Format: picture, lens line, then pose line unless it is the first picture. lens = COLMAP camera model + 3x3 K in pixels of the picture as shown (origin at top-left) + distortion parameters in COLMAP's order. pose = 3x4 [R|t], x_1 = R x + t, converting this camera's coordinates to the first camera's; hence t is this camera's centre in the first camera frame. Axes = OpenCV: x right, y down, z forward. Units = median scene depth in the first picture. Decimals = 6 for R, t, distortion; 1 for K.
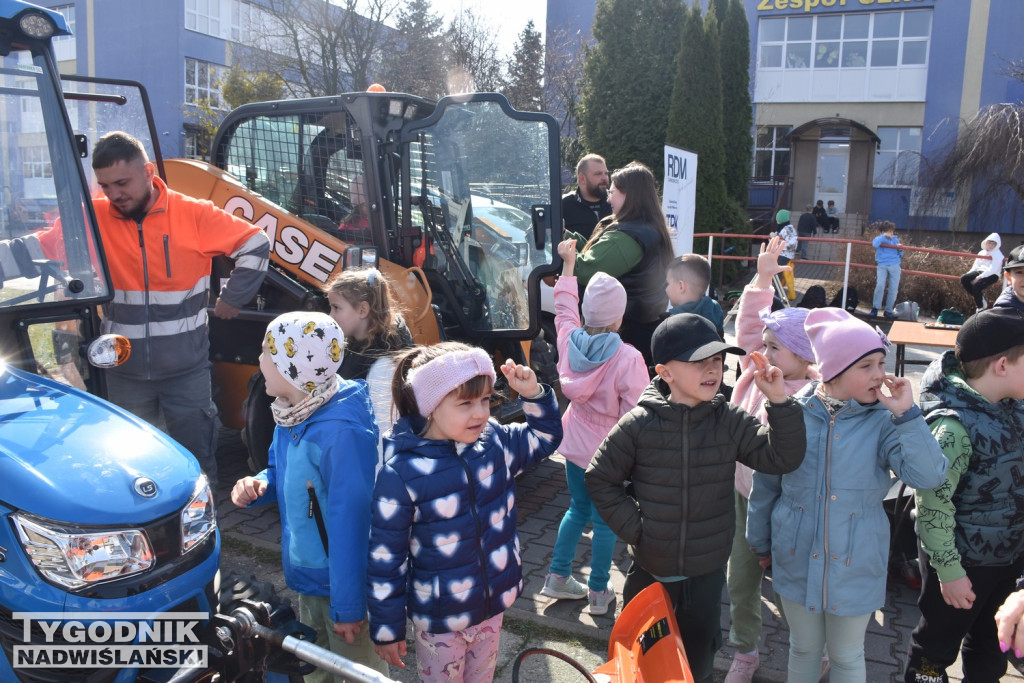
lens RADIAL K [[798.5, 0, 512.0], [0, 798.5, 341.5], [0, 0, 1]] dist [-0.076096, 0.009539]
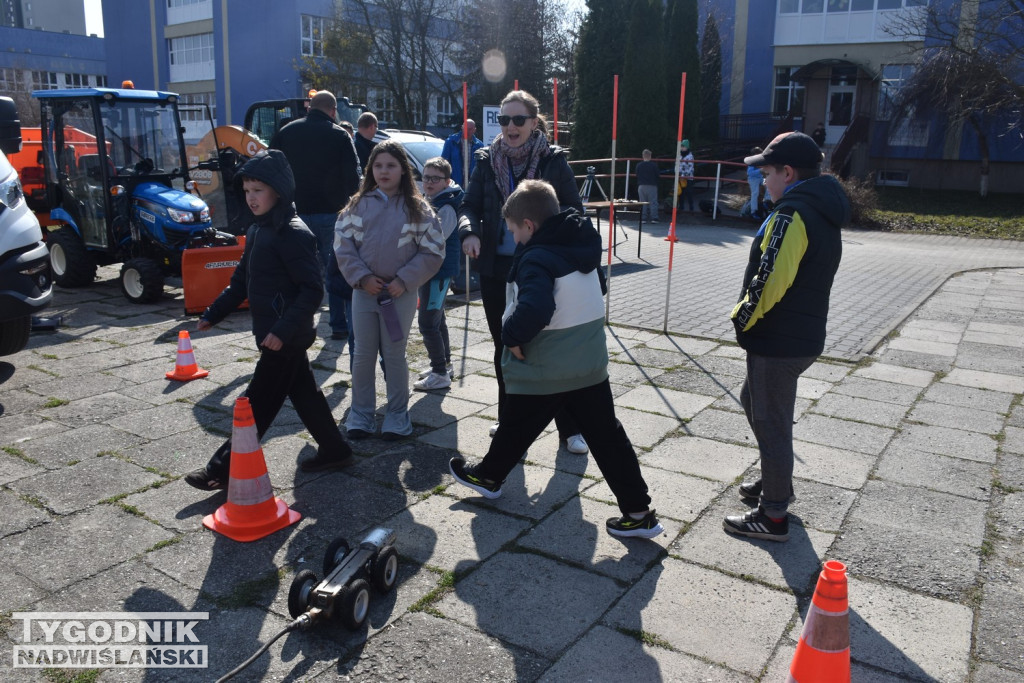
lens RADIAL K [[798.5, 0, 512.0], [0, 798.5, 341.5], [0, 0, 1]] dist [-0.076096, 0.009539]
pose [[0.987219, 0.024466, -0.157479, 0.131976], [-0.011974, 0.996740, 0.079789, 0.036050], [0.158917, -0.076884, 0.984294, -0.206299]]
